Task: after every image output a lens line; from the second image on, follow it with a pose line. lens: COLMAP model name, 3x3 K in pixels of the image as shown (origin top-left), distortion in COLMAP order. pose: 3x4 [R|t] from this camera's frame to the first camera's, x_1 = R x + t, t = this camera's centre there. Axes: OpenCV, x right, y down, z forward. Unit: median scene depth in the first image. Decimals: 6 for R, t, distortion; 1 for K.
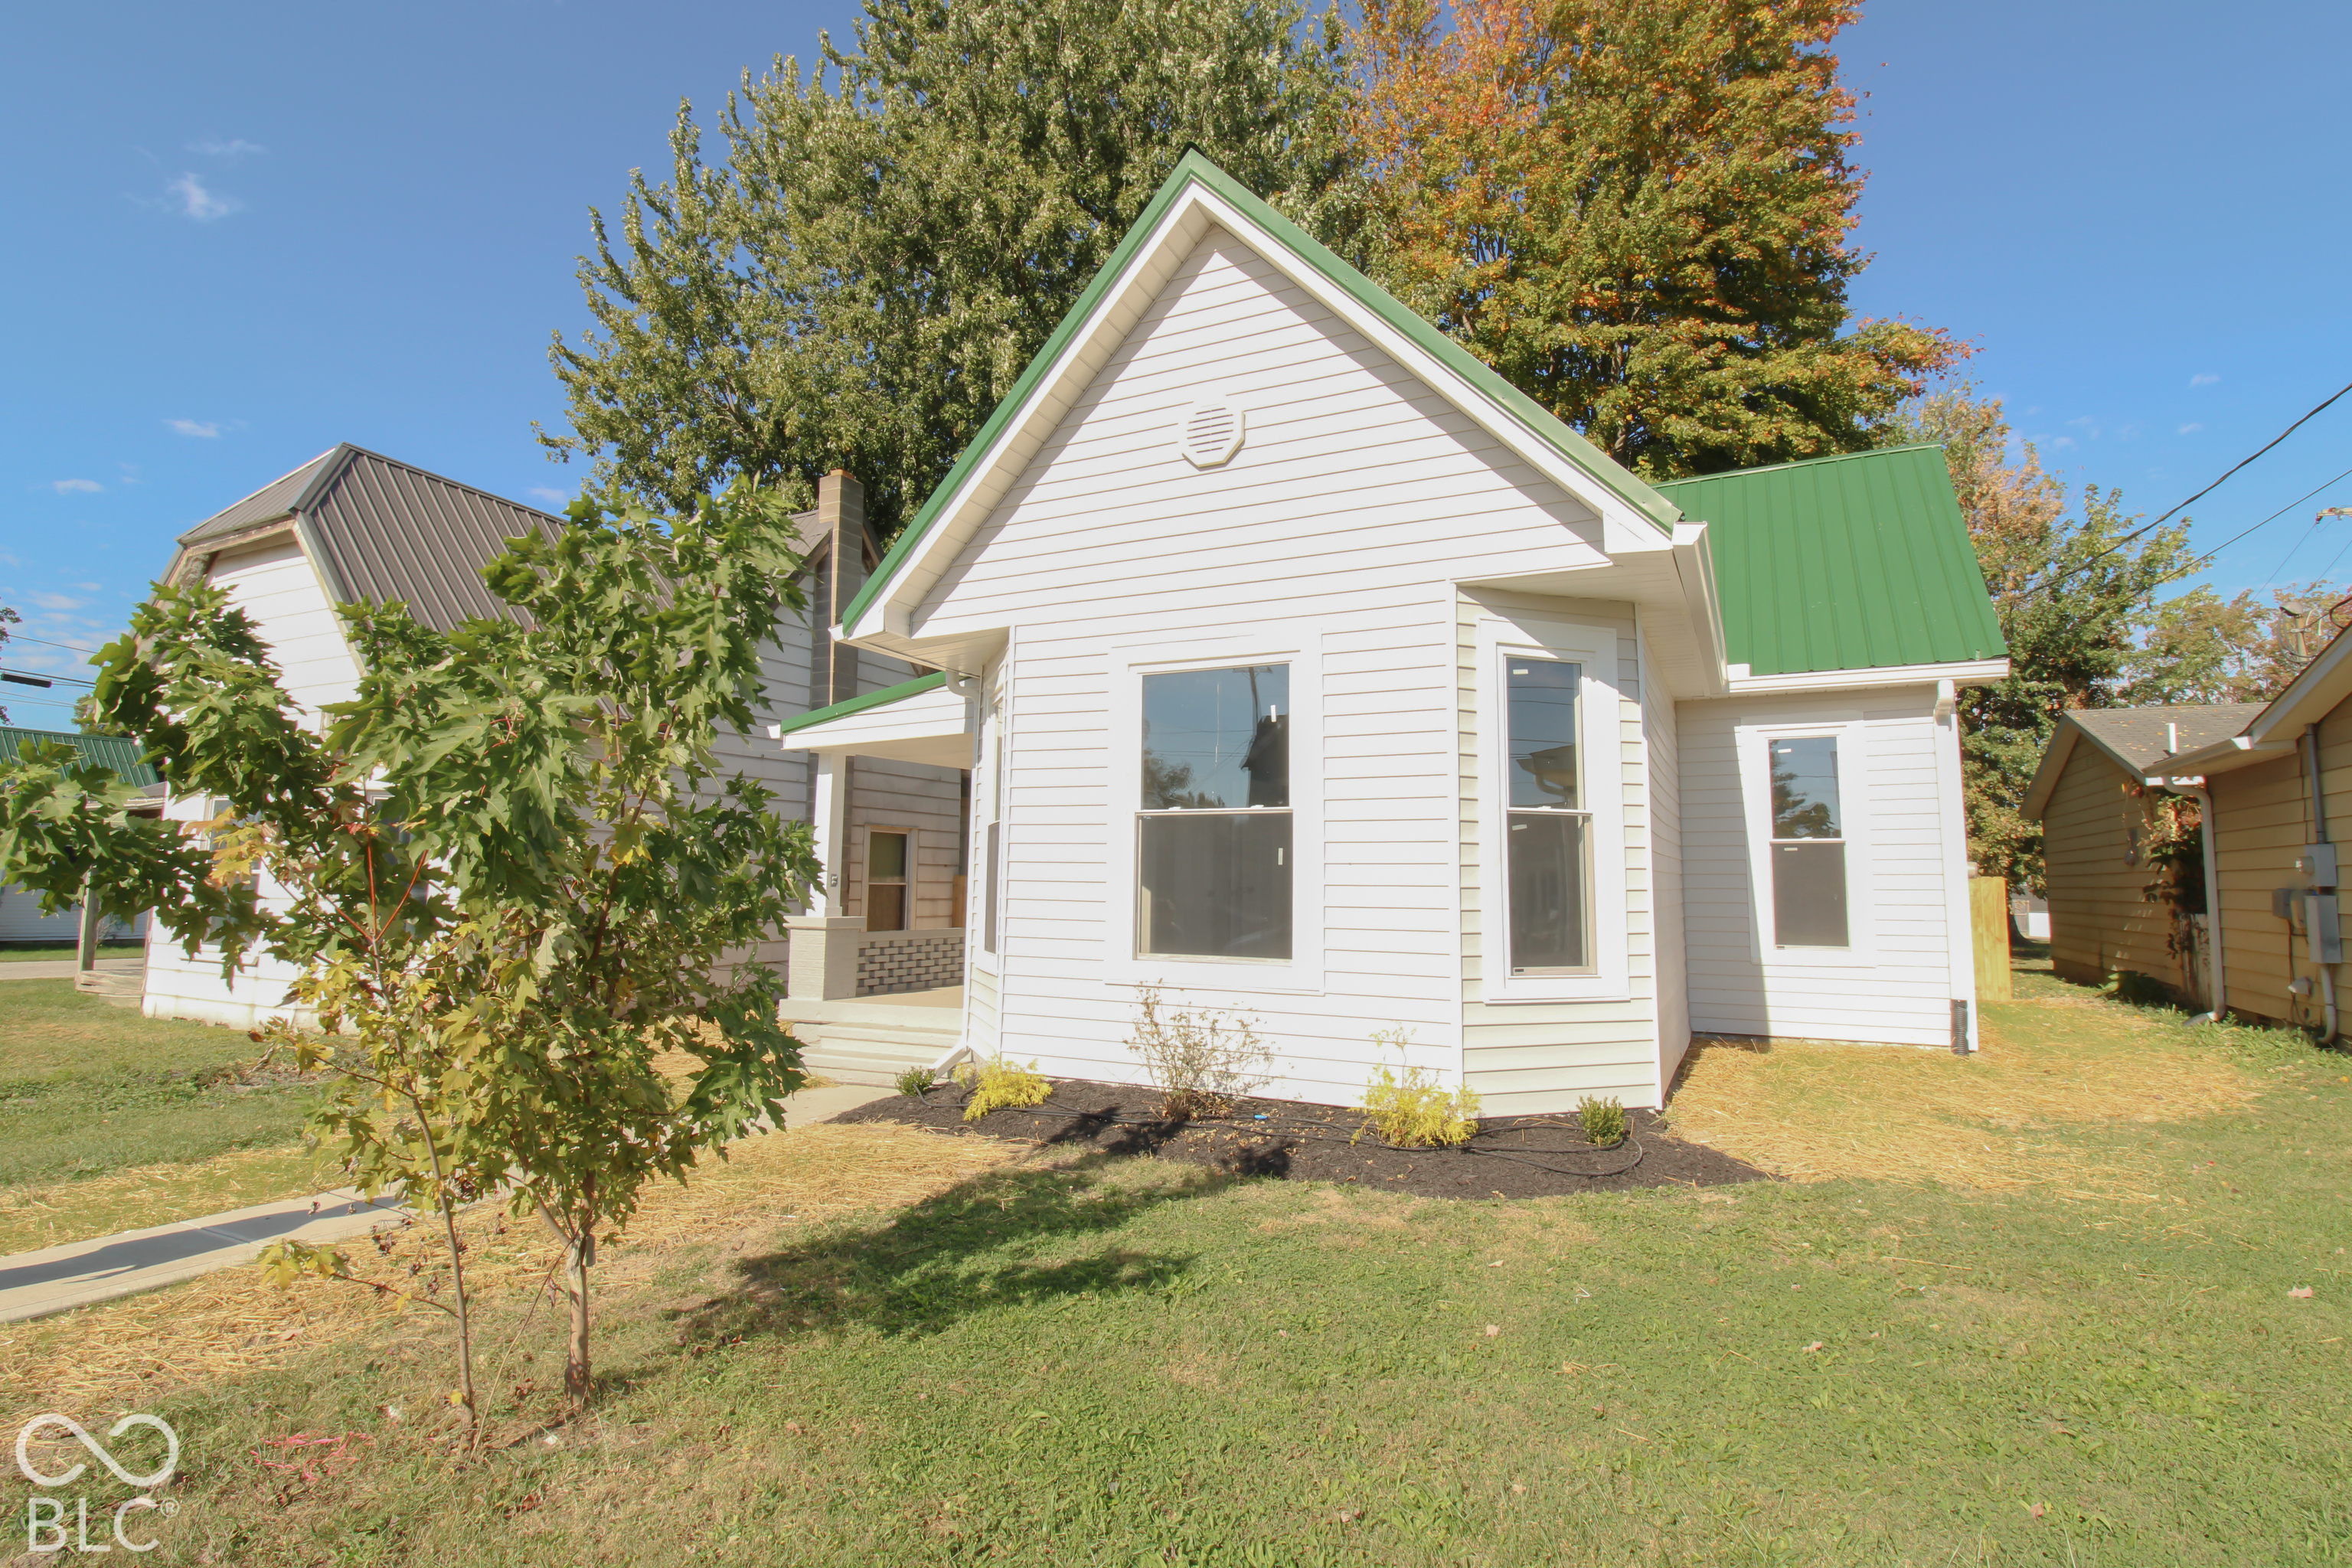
lens RADIAL K [[1142.5, 0, 1176.0], [0, 1142.5, 784.0], [0, 0, 1]] dist [0.000637, -0.000117]
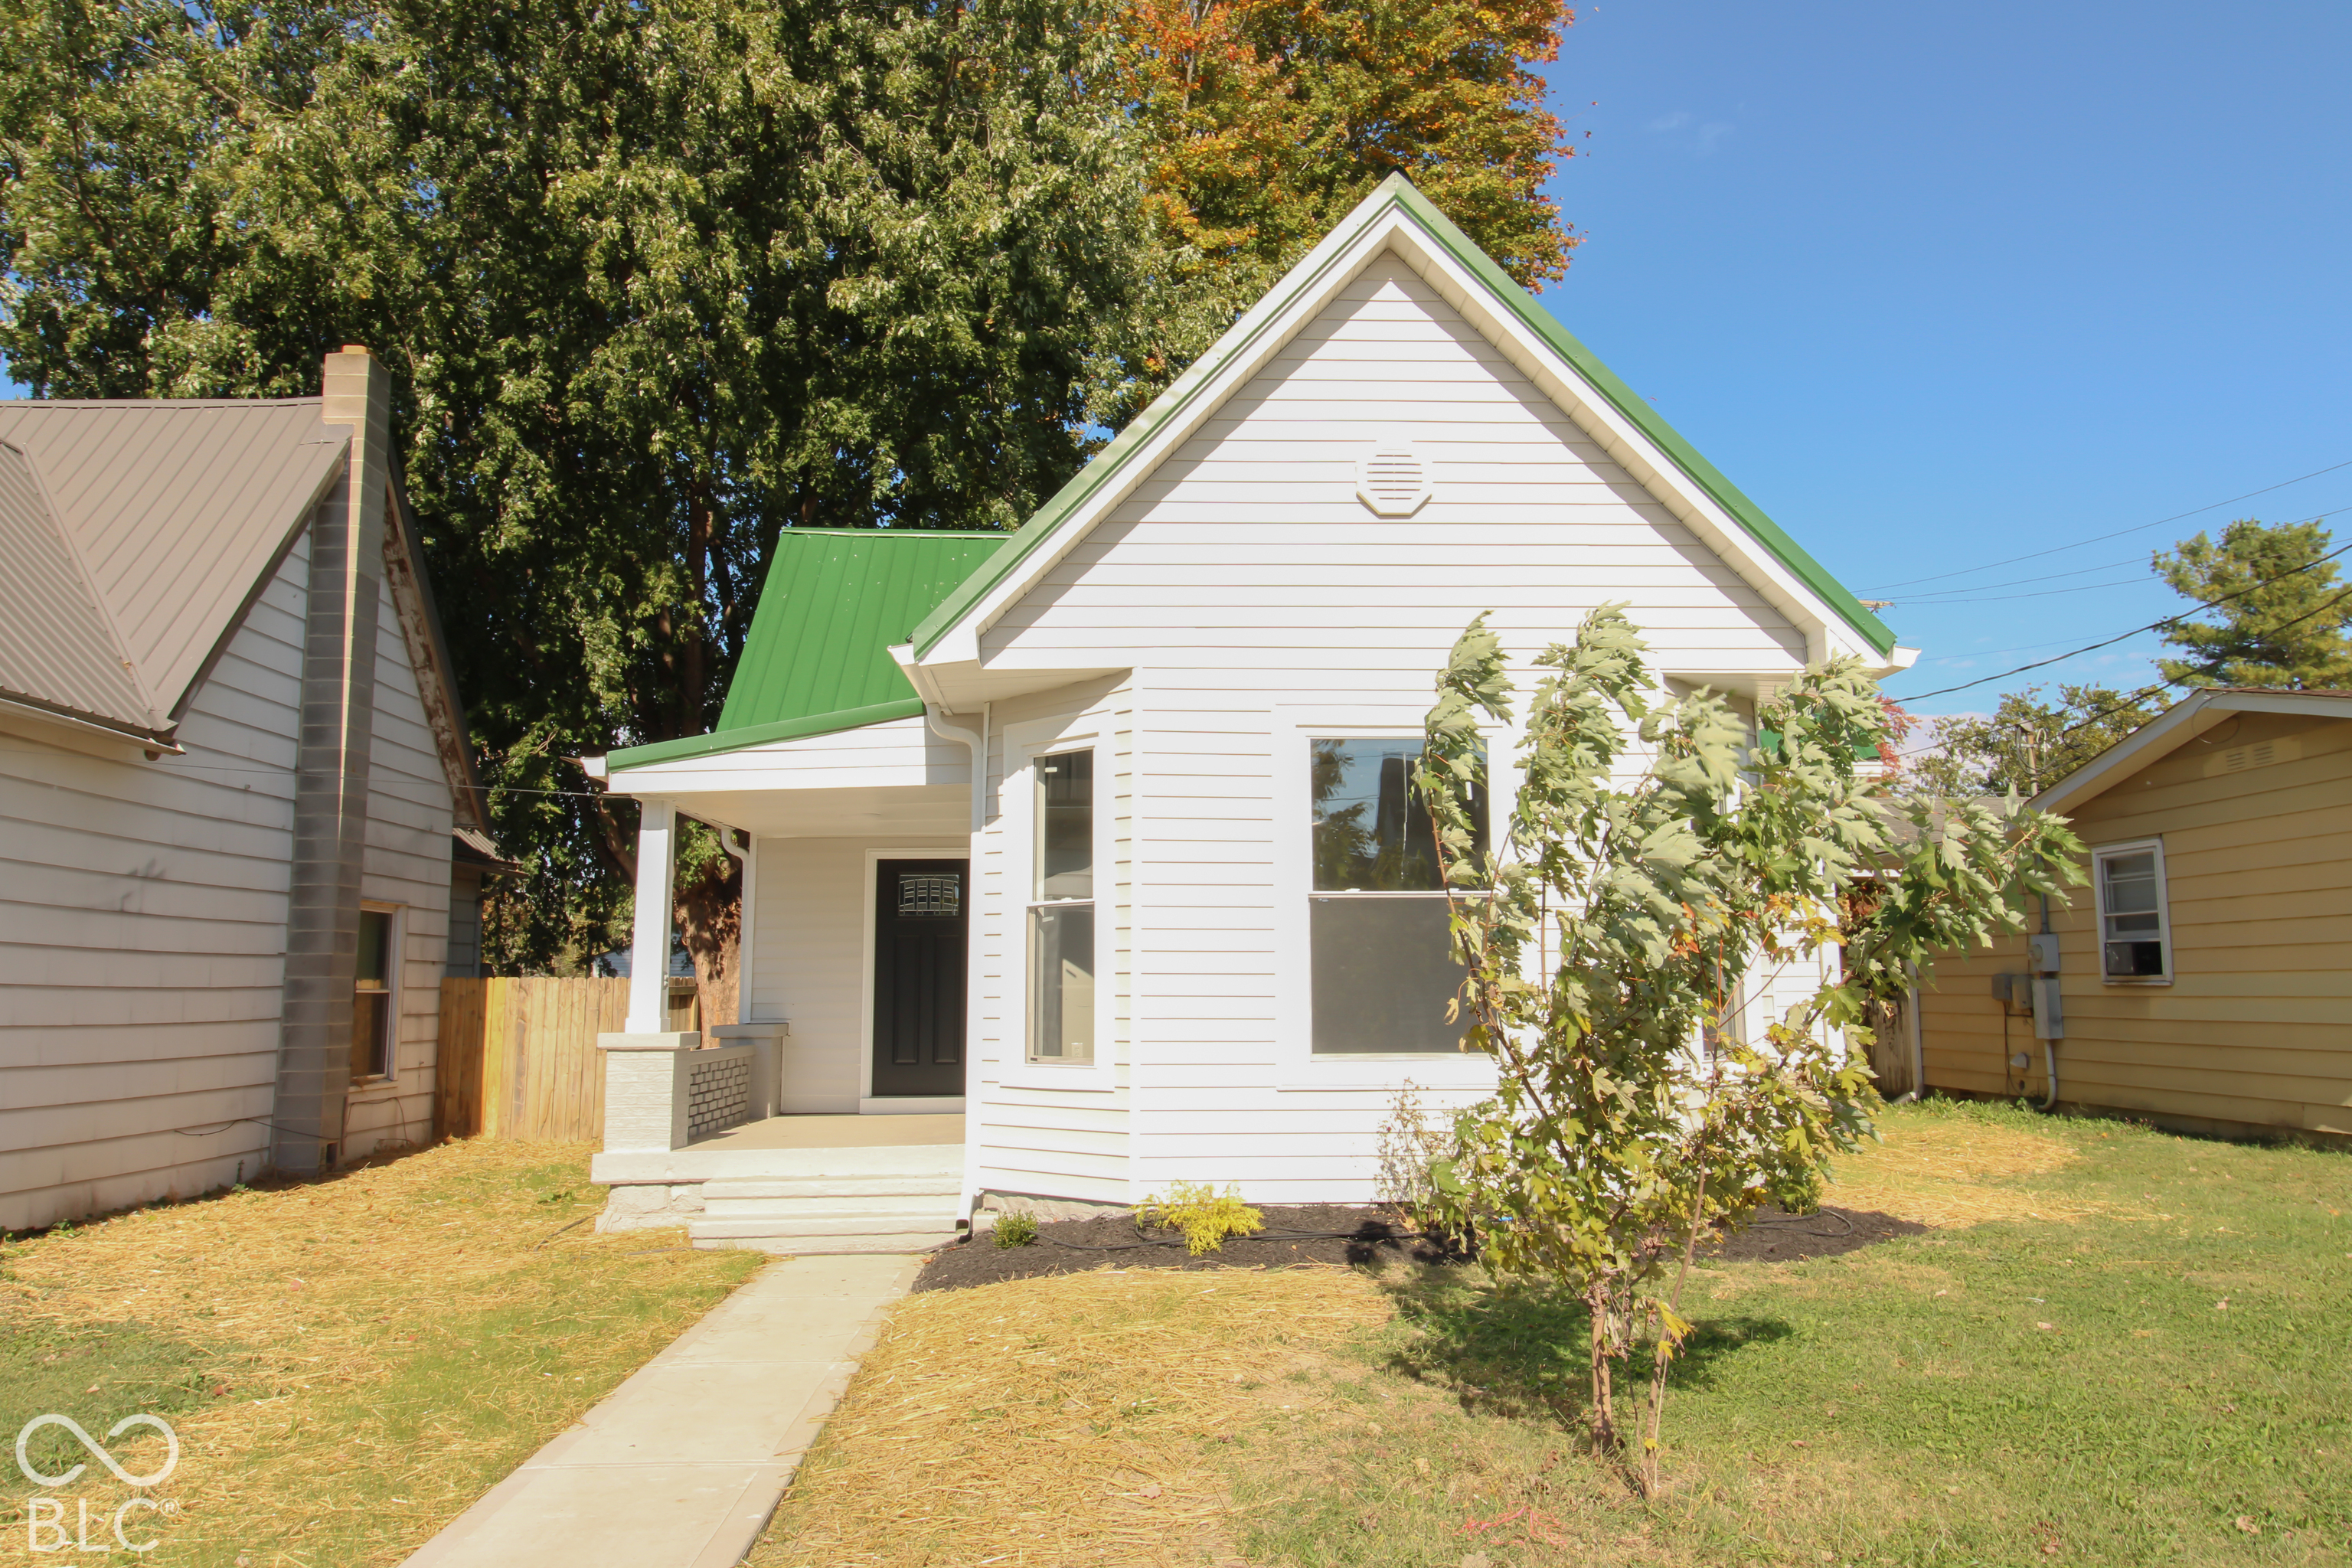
lens RADIAL K [[1652.4, 0, 1176.0], [0, 1652.4, 784.0], [0, 0, 1]] dist [0.000510, 0.000974]
pose [[0.884772, 0.044649, 0.463881, -0.647704], [-0.027625, 0.998674, -0.043434, -0.001720], [-0.465205, 0.025615, 0.884832, -0.071594]]
